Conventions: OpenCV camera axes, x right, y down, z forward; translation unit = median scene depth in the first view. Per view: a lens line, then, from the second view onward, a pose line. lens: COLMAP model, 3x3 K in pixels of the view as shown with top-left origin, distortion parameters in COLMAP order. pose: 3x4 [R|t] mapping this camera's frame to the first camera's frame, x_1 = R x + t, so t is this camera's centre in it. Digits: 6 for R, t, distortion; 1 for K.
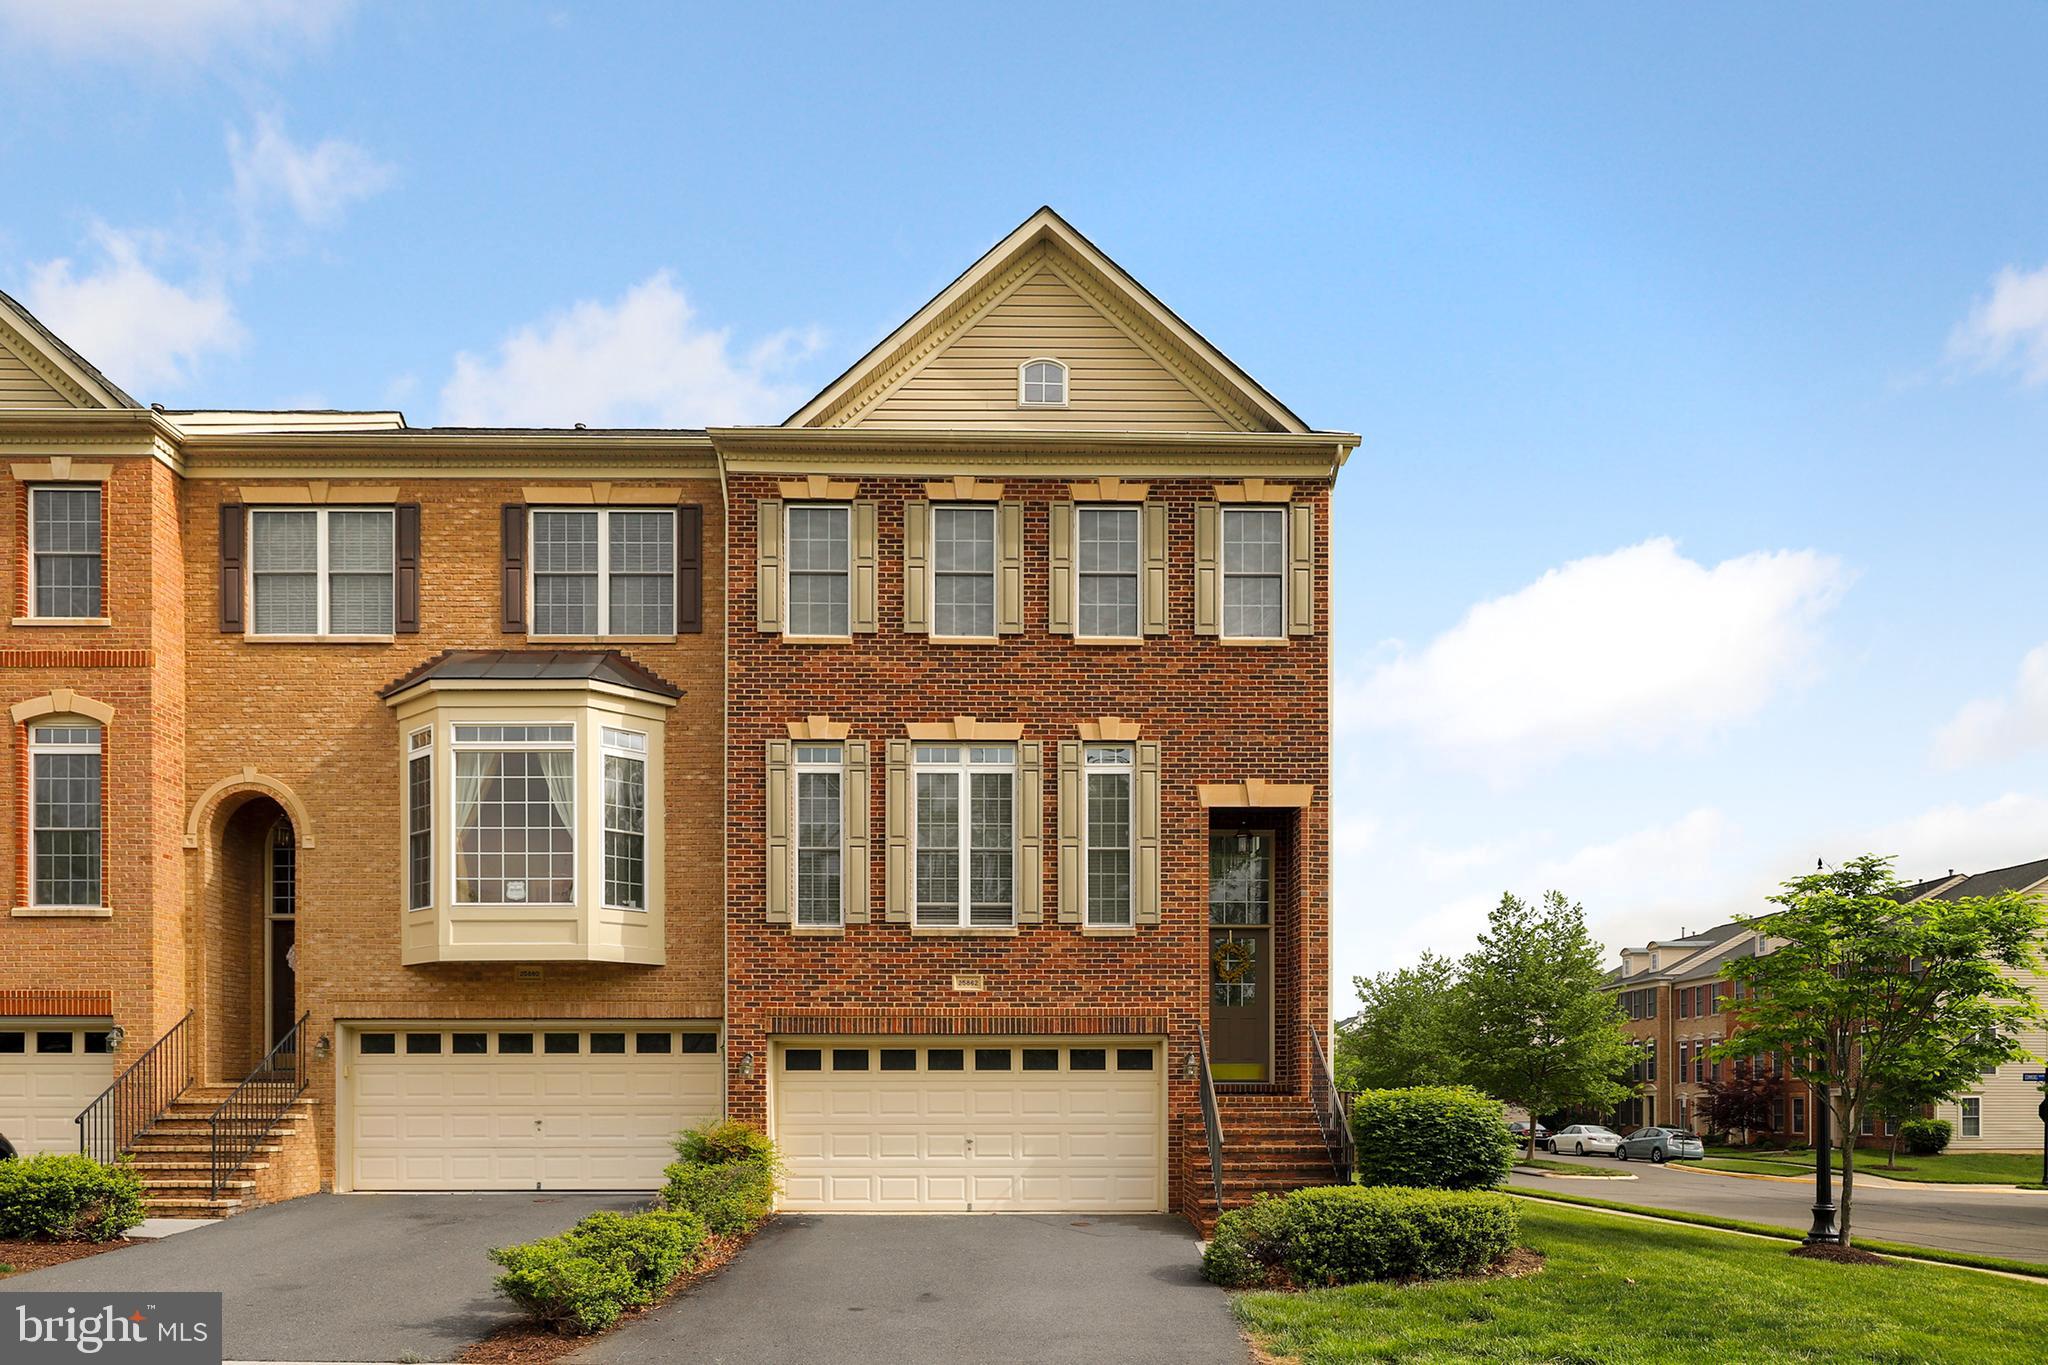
lens RADIAL K [[1056.9, 0, 1024.0], [0, 1056.9, 739.0], [0, 0, 1]] dist [-0.006378, 0.000294]
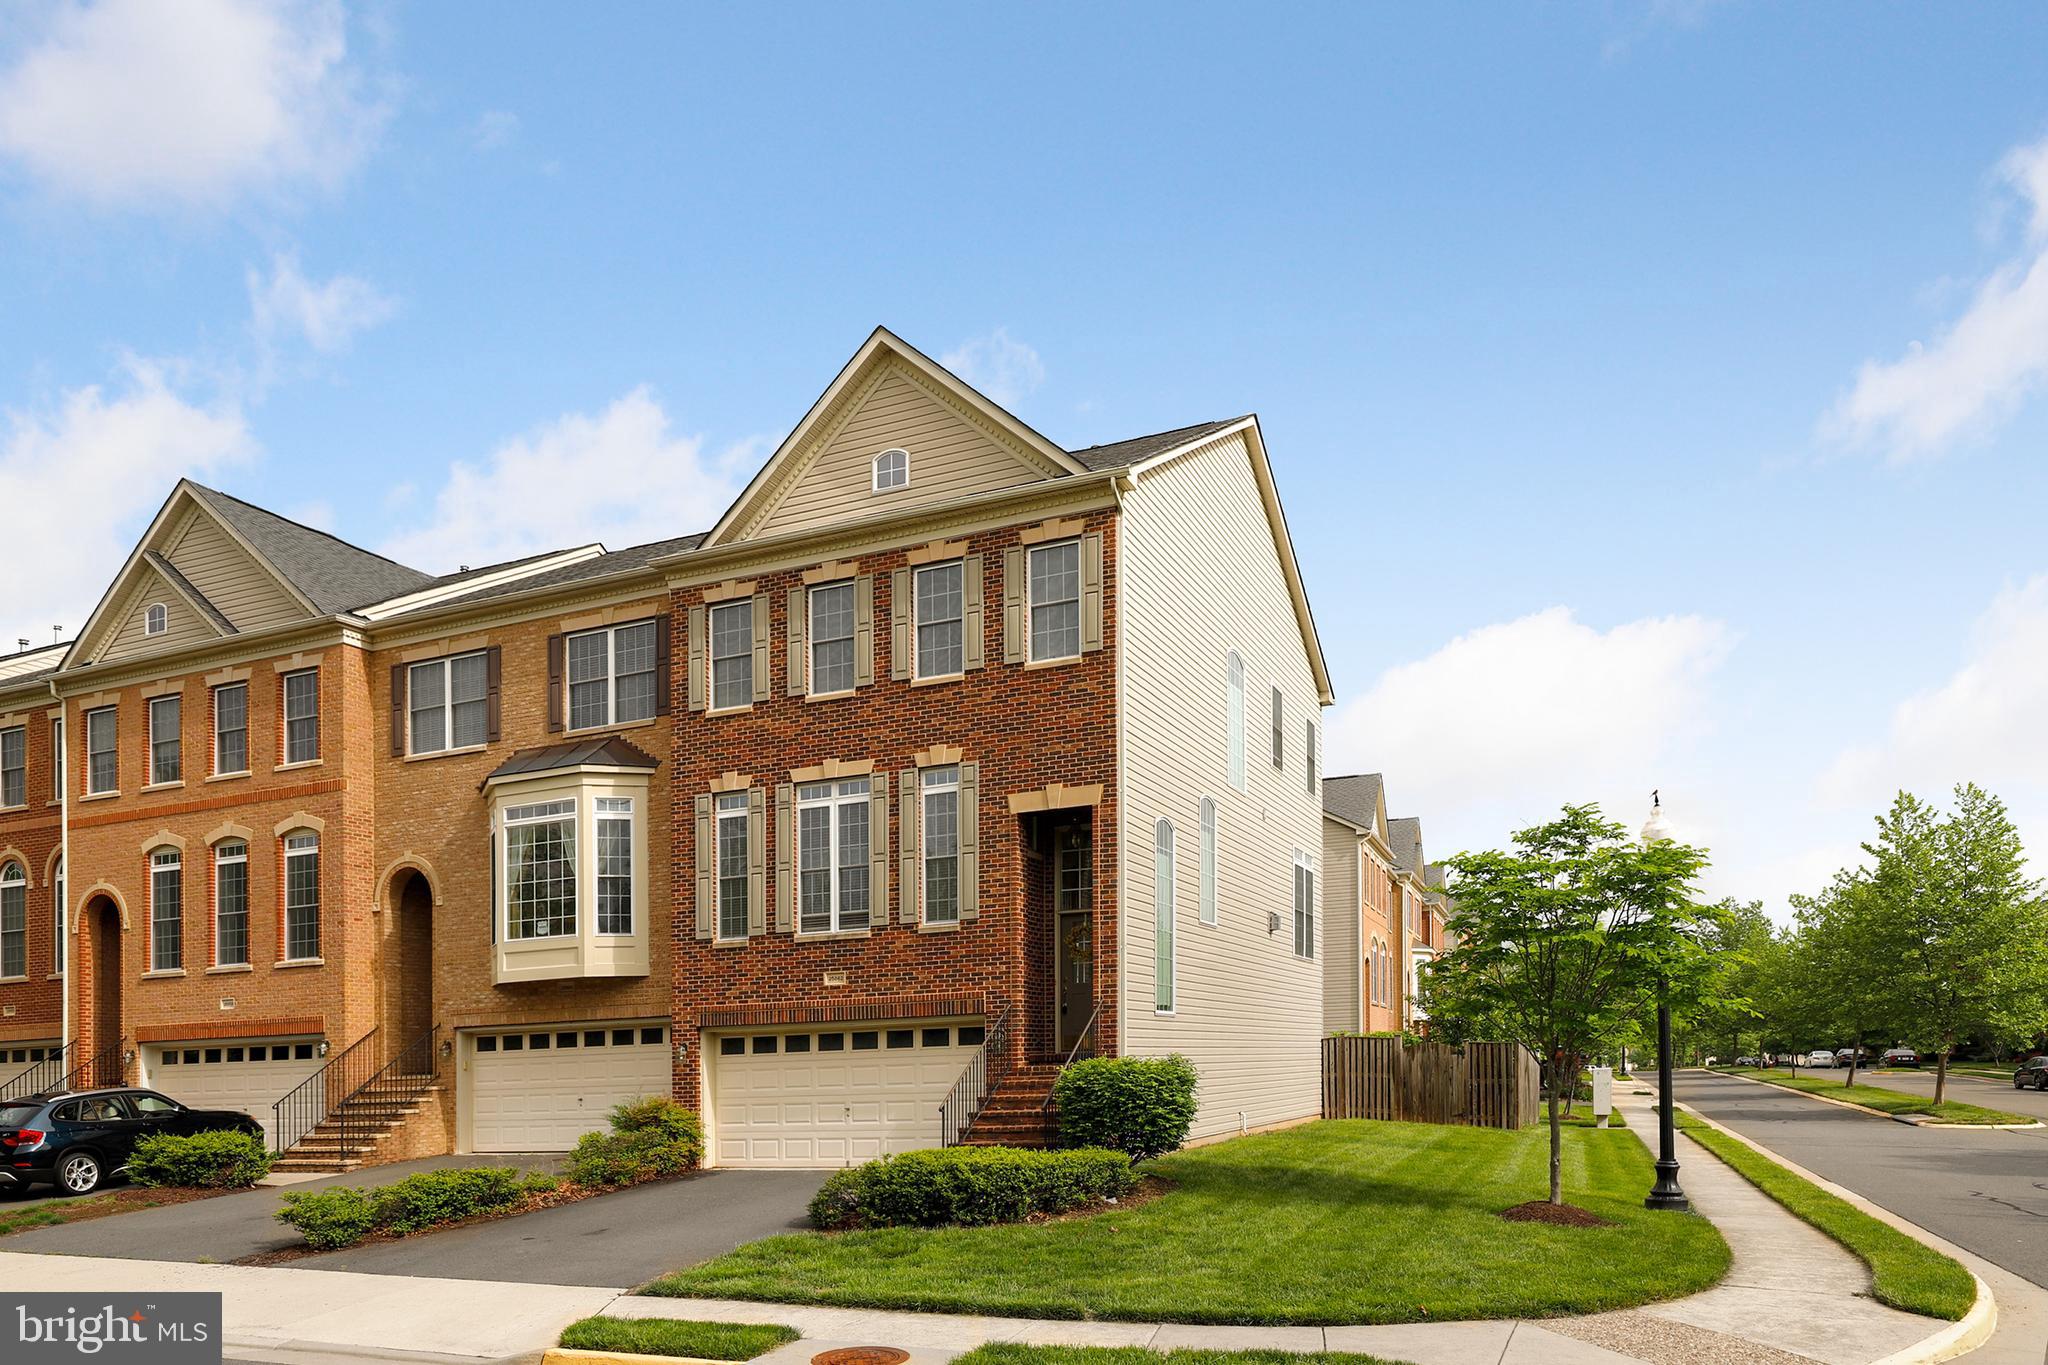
lens RADIAL K [[994.9, 0, 1021.6], [0, 994.9, 675.7], [0, 0, 1]] dist [-0.008302, 0.001986]
pose [[0.946546, -0.144166, -0.288560, 0.500827], [0.133626, 0.989448, -0.056007, -0.022626], [0.293589, 0.014454, 0.955822, -0.045114]]
